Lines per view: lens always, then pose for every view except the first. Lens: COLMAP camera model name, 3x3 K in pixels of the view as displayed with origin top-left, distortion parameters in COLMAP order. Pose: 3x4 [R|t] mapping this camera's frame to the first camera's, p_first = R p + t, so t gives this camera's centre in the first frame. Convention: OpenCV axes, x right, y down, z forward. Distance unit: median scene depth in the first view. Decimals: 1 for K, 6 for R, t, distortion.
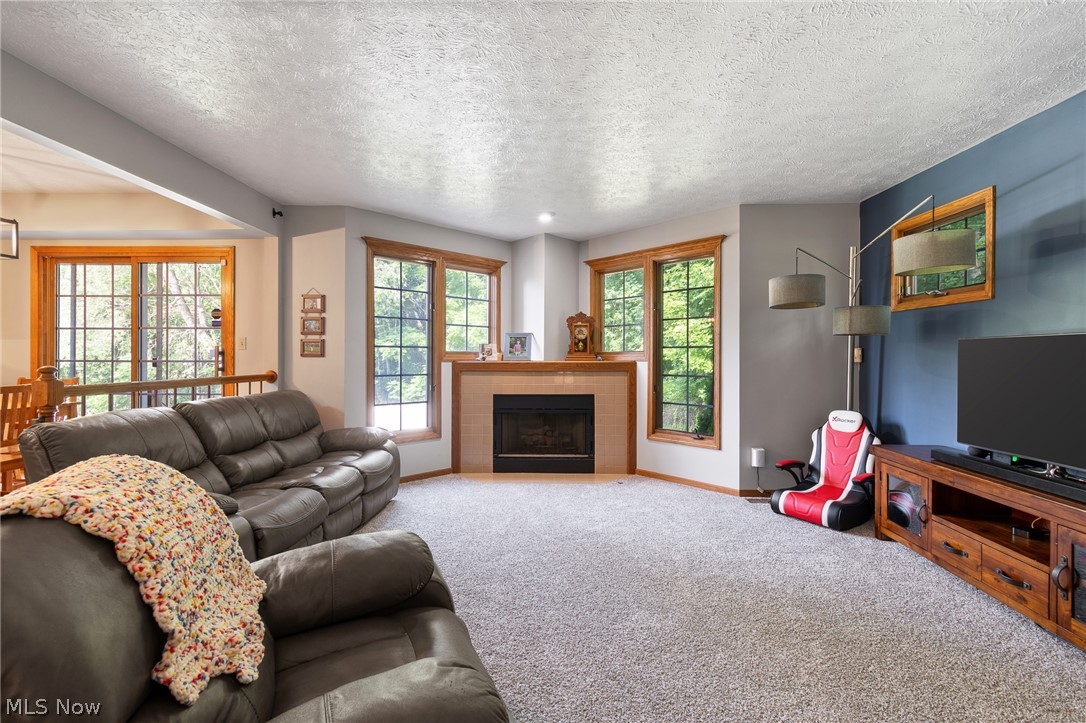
lens RADIAL K [[496.1, 0, 545.5], [0, 496.1, 364.3], [0, 0, 1]] dist [-0.000122, -0.000609]
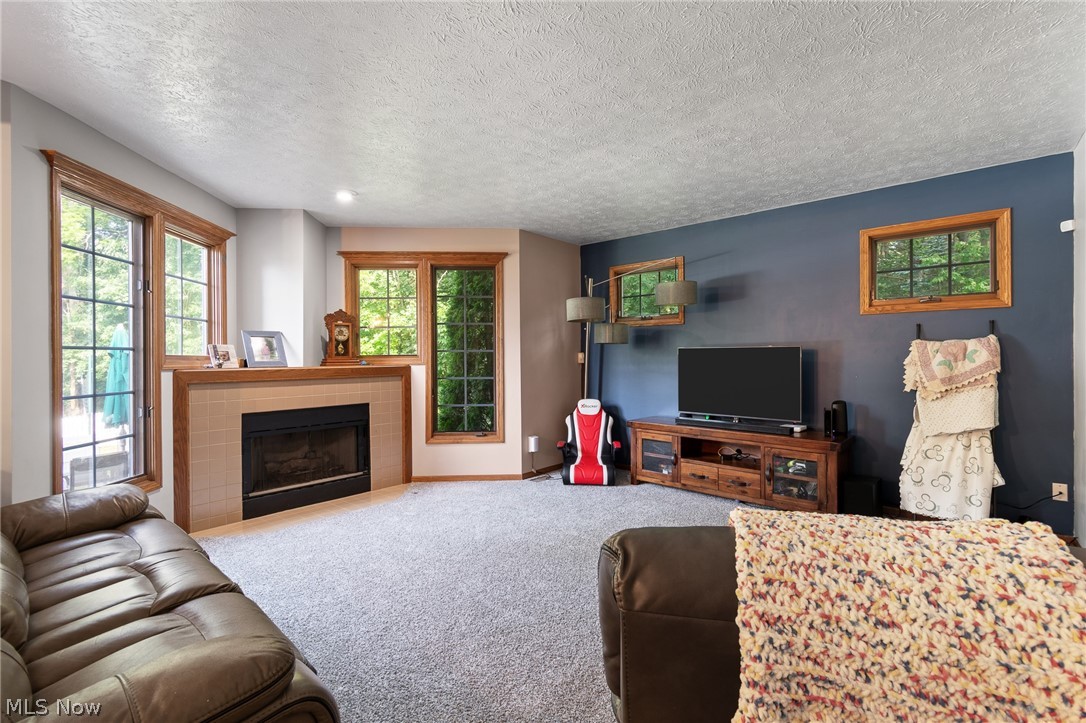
lens RADIAL K [[496.1, 0, 545.5], [0, 496.1, 364.3], [0, 0, 1]] dist [-0.000122, -0.000609]
pose [[0.621857, -0.016832, 0.782950, -0.414276], [0.016984, 0.999824, 0.008005, -0.011365], [-0.782947, 0.008320, 0.622033, 0.196183]]
